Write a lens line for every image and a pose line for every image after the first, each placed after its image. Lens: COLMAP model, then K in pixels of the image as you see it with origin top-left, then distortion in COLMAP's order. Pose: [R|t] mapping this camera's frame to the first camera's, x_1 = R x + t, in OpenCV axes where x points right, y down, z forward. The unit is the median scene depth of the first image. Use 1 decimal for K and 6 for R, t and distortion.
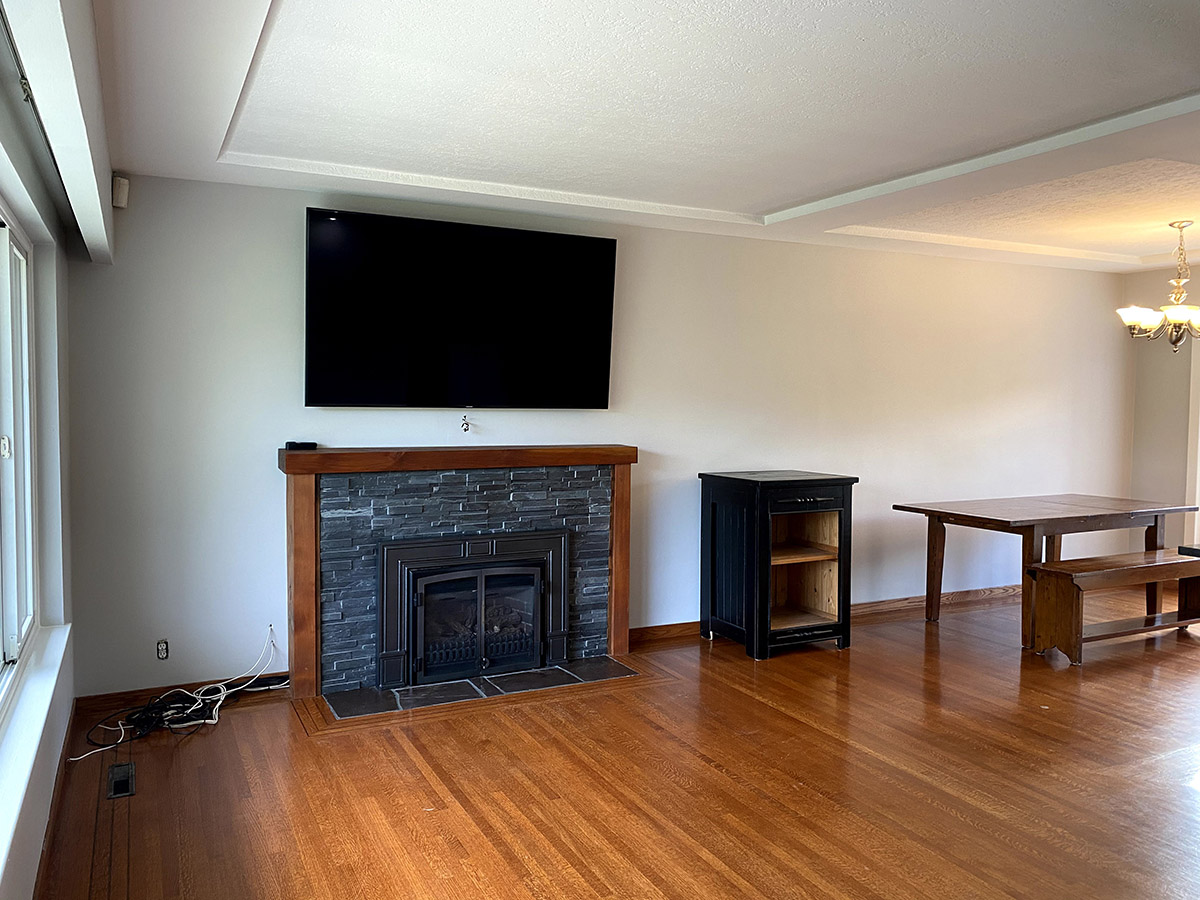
lens RADIAL K [[921.4, 0, 592.9], [0, 921.4, 439.8], [0, 0, 1]] dist [0.041188, -0.044358]
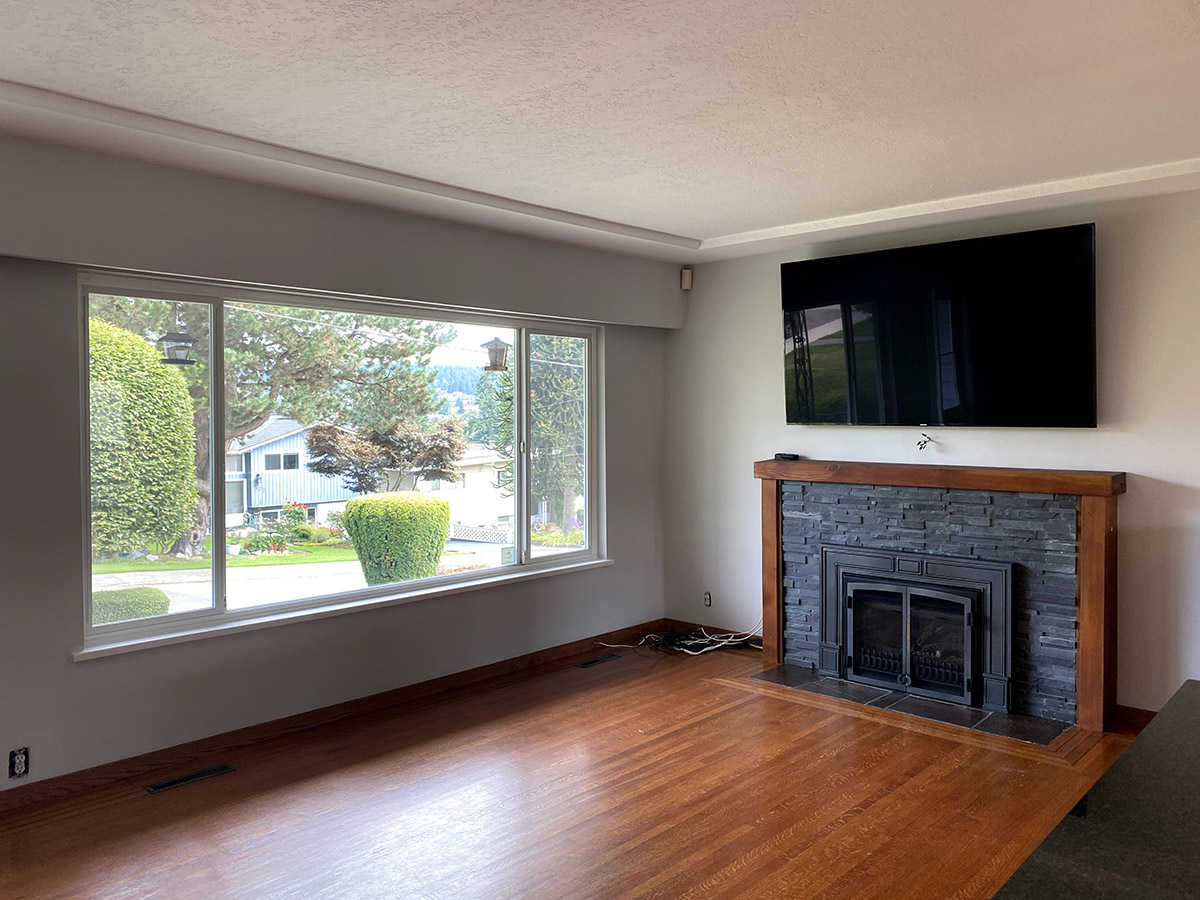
lens RADIAL K [[921.4, 0, 604.1], [0, 921.4, 435.2], [0, 0, 1]] dist [0.041188, -0.044358]
pose [[0.351133, 0.010747, -0.936264, 0.708022], [-0.036905, 0.999316, -0.002371, -0.010199], [0.935598, 0.035386, 0.351289, 0.328344]]
